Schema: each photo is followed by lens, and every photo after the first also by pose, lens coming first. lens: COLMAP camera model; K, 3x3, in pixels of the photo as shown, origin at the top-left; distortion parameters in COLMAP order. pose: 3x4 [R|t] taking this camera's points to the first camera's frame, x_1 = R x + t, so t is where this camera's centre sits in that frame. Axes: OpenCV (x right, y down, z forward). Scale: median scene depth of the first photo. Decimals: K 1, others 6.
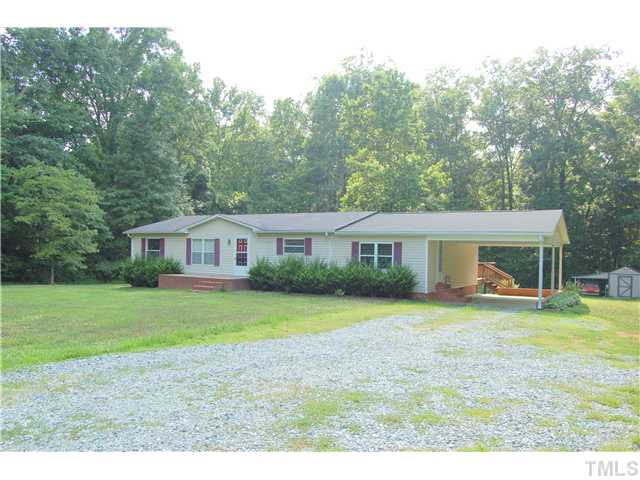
lens RADIAL K [[487.0, 0, 319.0], [0, 487.0, 241.6], [0, 0, 1]] dist [-0.050227, 0.000218]
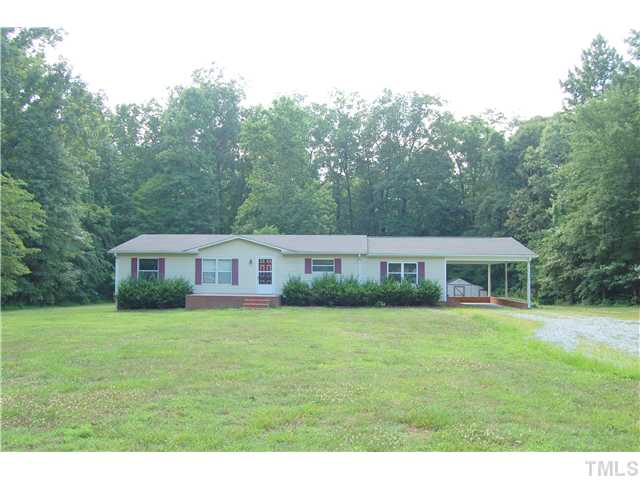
lens RADIAL K [[507.0, 0, 320.0], [0, 507.0, 241.1], [0, 0, 1]] dist [-0.079747, 0.026767]
pose [[0.914280, 0.010167, 0.404955, -0.528197], [0.002247, 0.999542, -0.030168, -0.012175], [-0.405076, 0.028492, 0.913839, -0.079776]]
